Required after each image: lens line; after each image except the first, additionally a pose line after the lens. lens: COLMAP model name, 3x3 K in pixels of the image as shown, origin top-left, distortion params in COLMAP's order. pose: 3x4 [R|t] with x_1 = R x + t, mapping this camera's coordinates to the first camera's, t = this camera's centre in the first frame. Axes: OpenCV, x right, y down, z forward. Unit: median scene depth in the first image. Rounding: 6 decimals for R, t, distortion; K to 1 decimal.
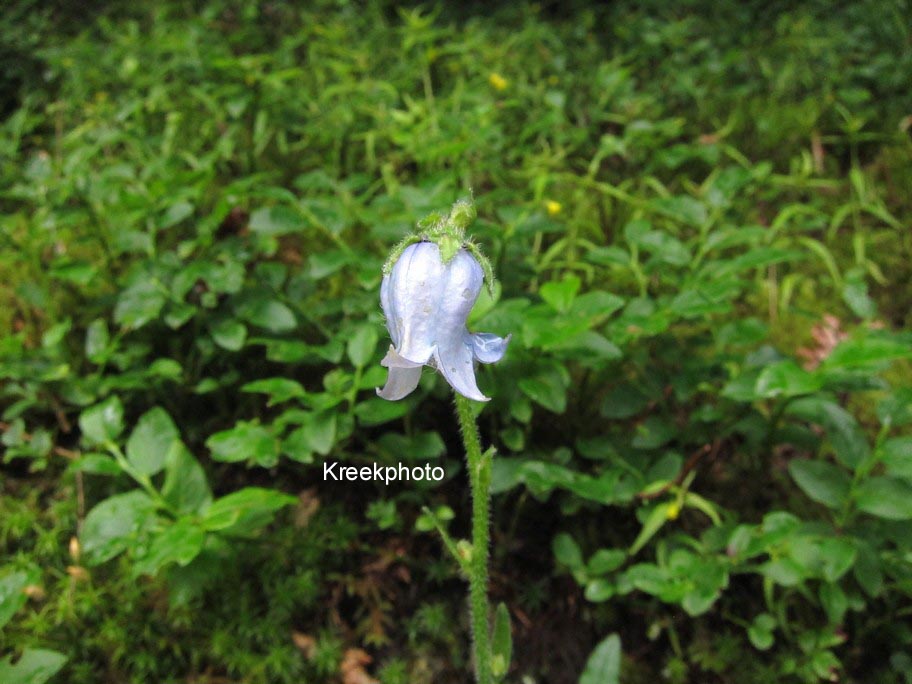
lens RADIAL K [[729.5, 0, 434.5], [0, 729.5, 356.2], [0, 0, 1]] dist [0.006514, -0.065021]
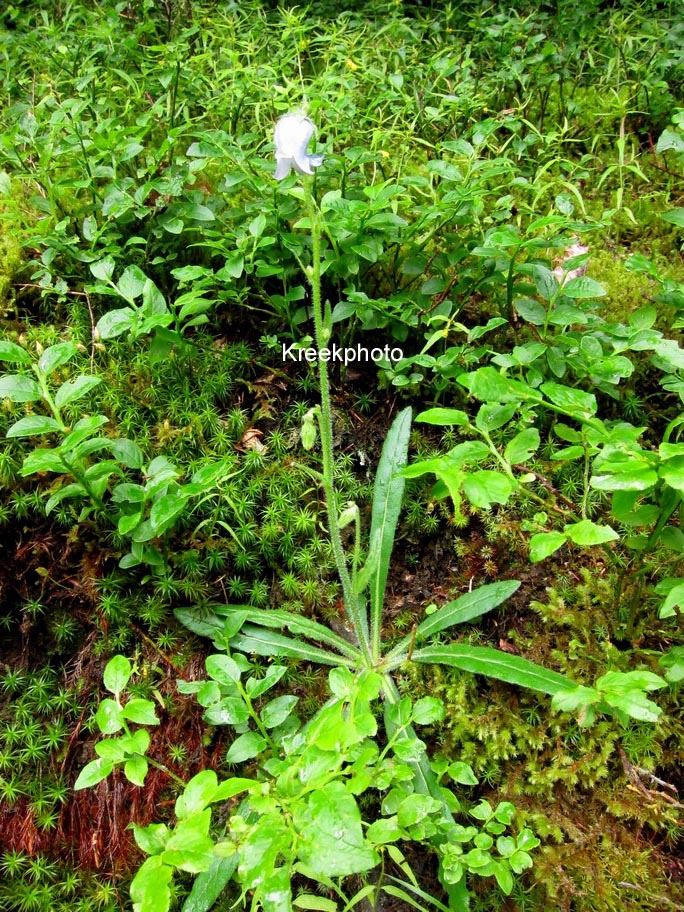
lens RADIAL K [[781.7, 0, 342.0], [0, 781.7, 456.0], [0, 0, 1]] dist [-0.056567, -0.004941]
pose [[0.999408, -0.001178, 0.034394, 0.032194], [-0.002433, 0.994493, 0.104774, 0.327471], [-0.034328, -0.104796, 0.993901, -0.836307]]
